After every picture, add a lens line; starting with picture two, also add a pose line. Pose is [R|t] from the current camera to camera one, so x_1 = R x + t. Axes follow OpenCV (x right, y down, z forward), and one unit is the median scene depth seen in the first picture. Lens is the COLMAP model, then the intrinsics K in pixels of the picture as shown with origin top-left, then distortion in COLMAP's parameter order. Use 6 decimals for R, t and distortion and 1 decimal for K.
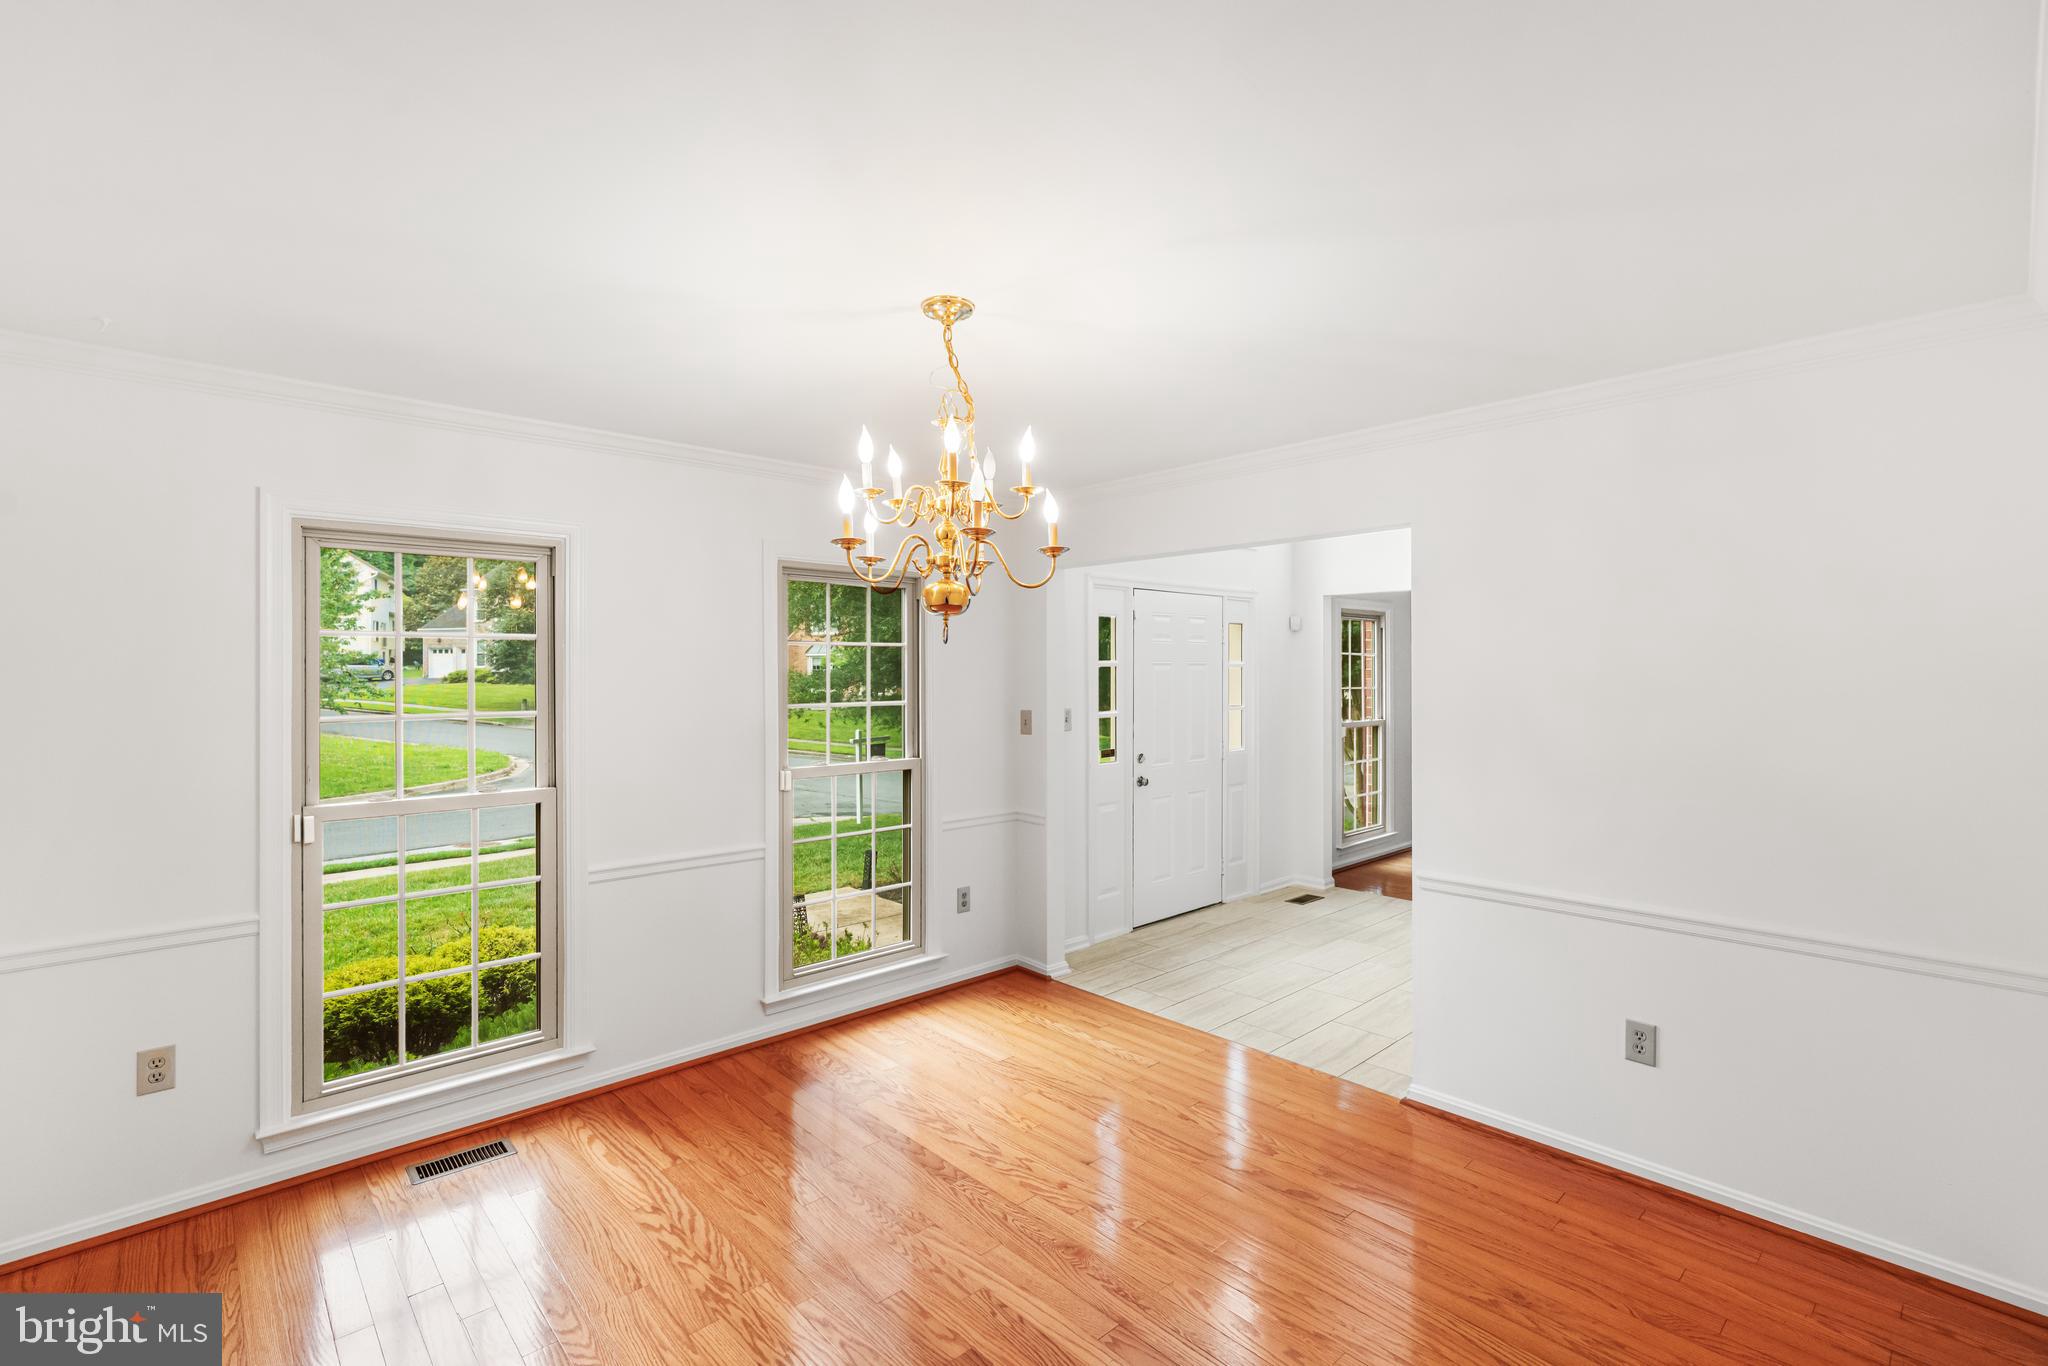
lens RADIAL K [[925.6, 0, 1017.7], [0, 925.6, 659.7], [0, 0, 1]] dist [-0.000848, -0.000068]
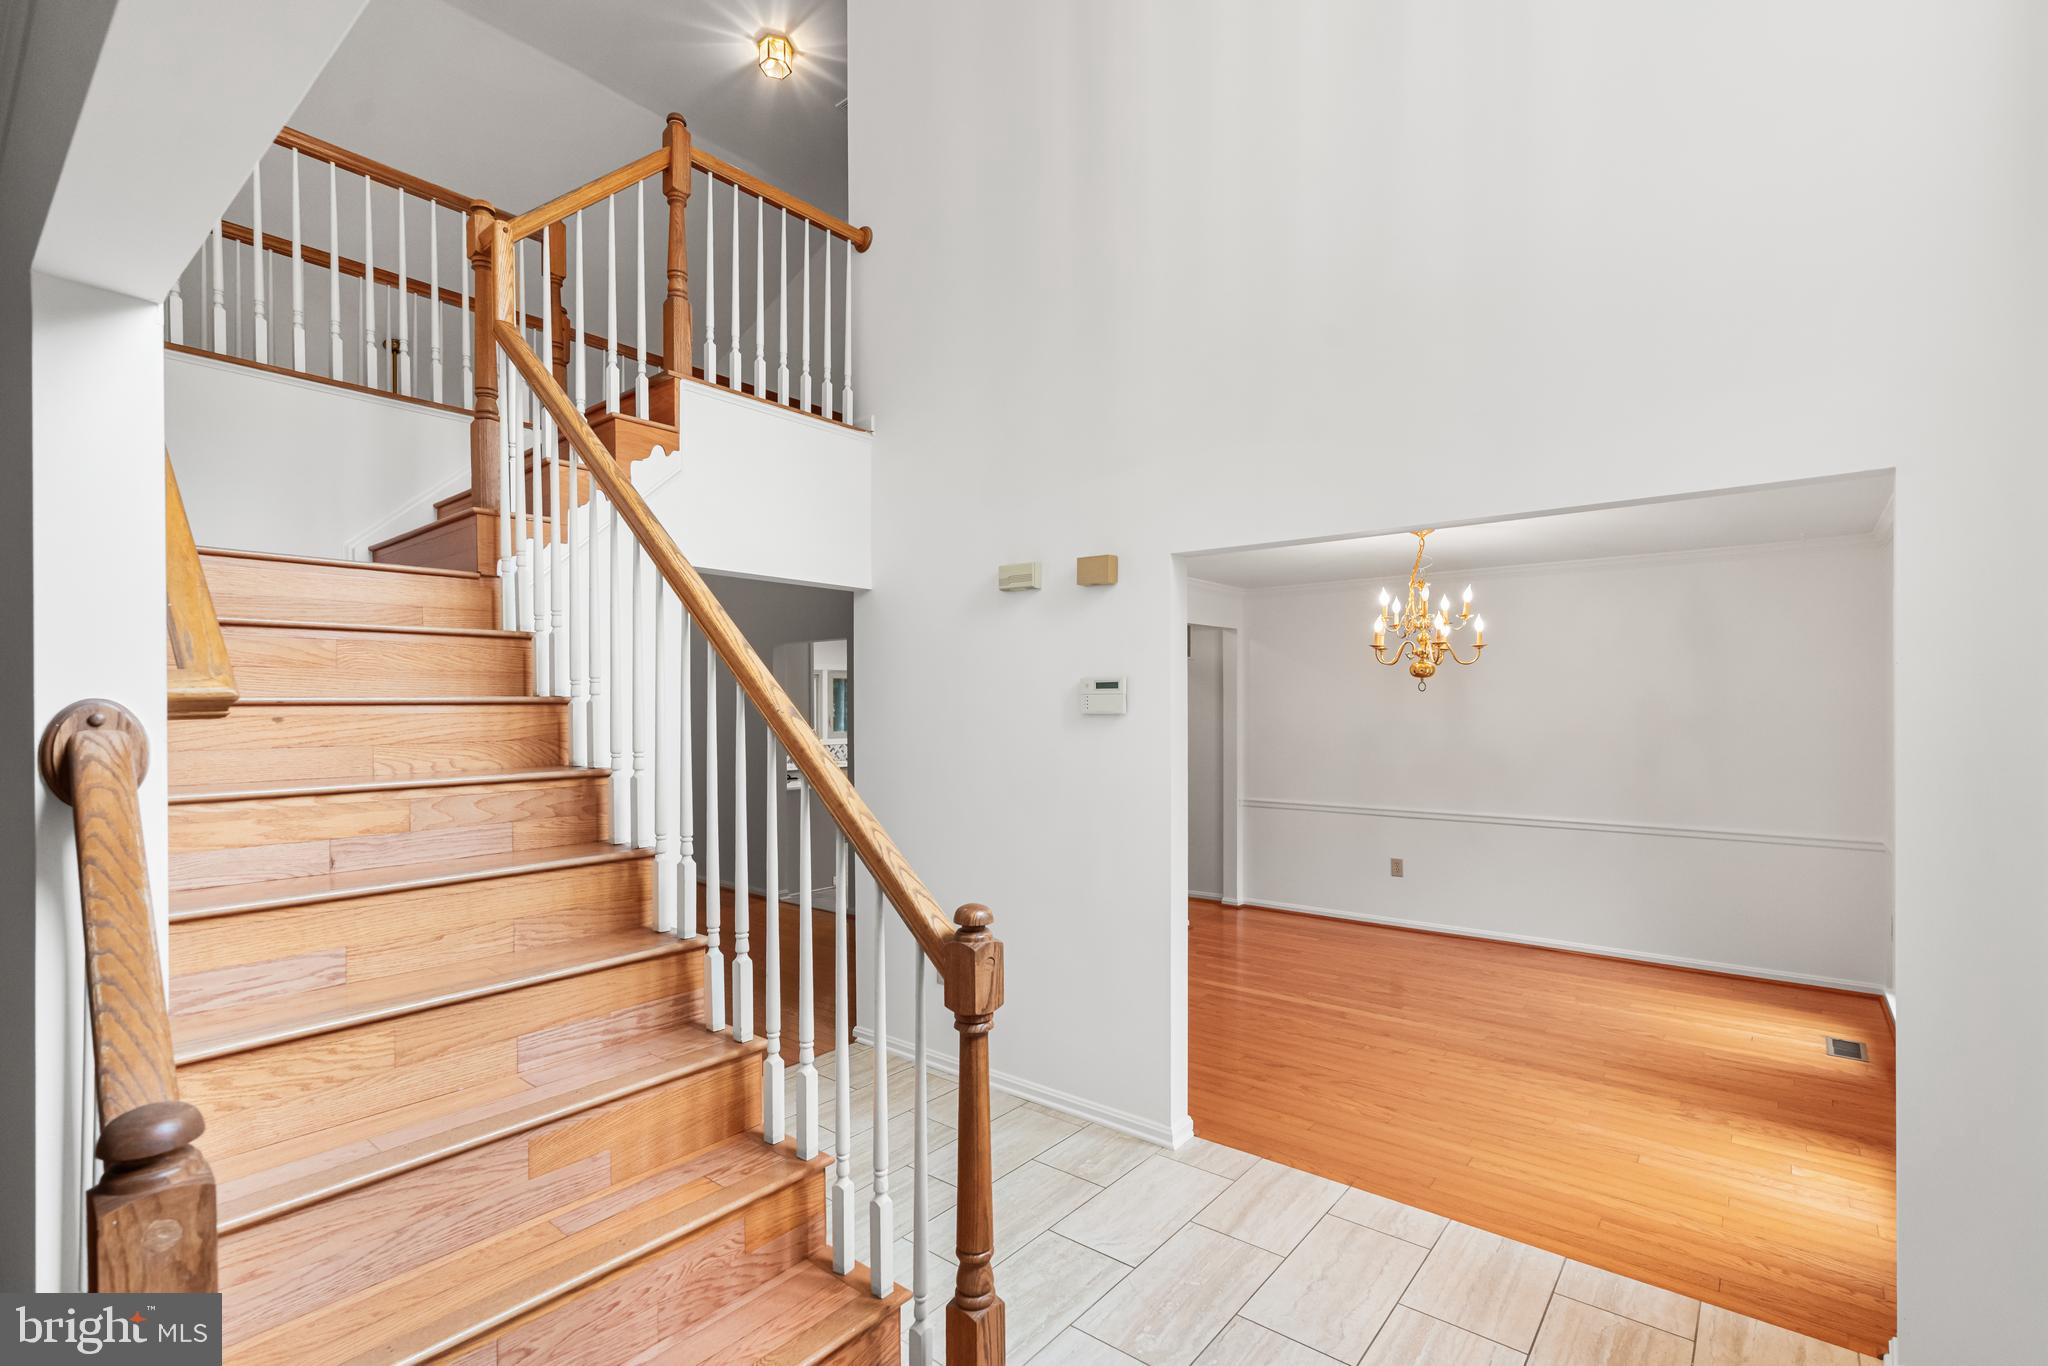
lens RADIAL K [[931.4, 0, 1019.8], [0, 931.4, 715.2], [0, 0, 1]] dist [0.000734, 0.000130]
pose [[-0.990383, 0.011774, -0.137848, 0.801995], [0.012724, 0.999901, -0.006011, 0.023933], [0.137764, -0.007707, -0.990435, 2.139281]]
